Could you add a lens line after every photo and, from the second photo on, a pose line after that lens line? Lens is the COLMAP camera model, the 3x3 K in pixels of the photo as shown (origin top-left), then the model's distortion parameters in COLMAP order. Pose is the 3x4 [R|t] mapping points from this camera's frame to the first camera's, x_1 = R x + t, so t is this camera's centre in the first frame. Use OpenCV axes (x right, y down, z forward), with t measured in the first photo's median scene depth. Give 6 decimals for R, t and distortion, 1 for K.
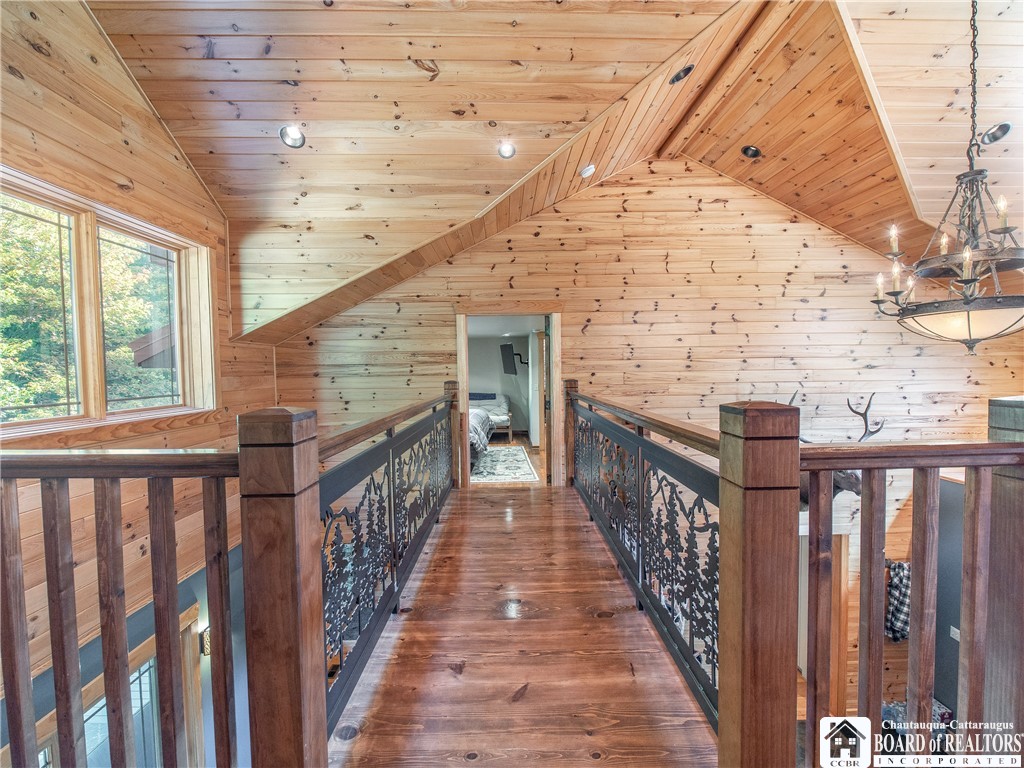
lens RADIAL K [[470.1, 0, 511.8], [0, 470.1, 378.9], [0, 0, 1]] dist [-0.001141, -0.000977]
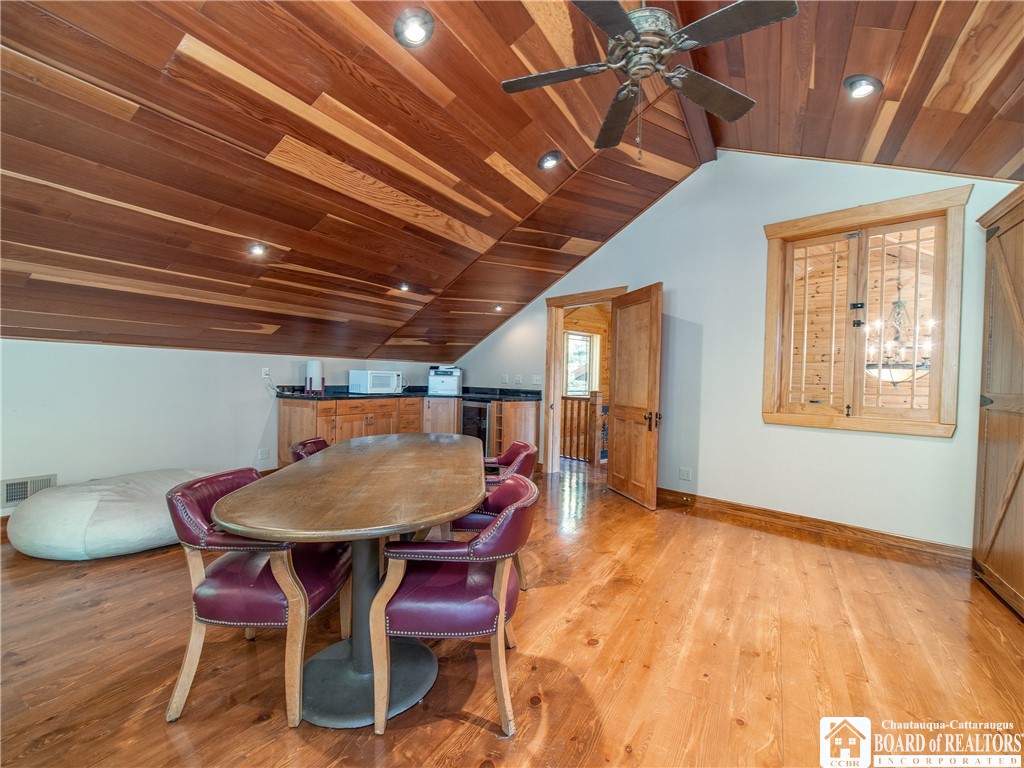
lens RADIAL K [[470.1, 0, 511.8], [0, 470.1, 378.9], [0, 0, 1]] dist [-0.001141, -0.000977]
pose [[0.693022, 0.032649, -0.720177, 1.295813], [-0.049777, 0.998757, -0.002623, -0.005442], [0.719196, 0.037666, 0.693786, -1.657798]]
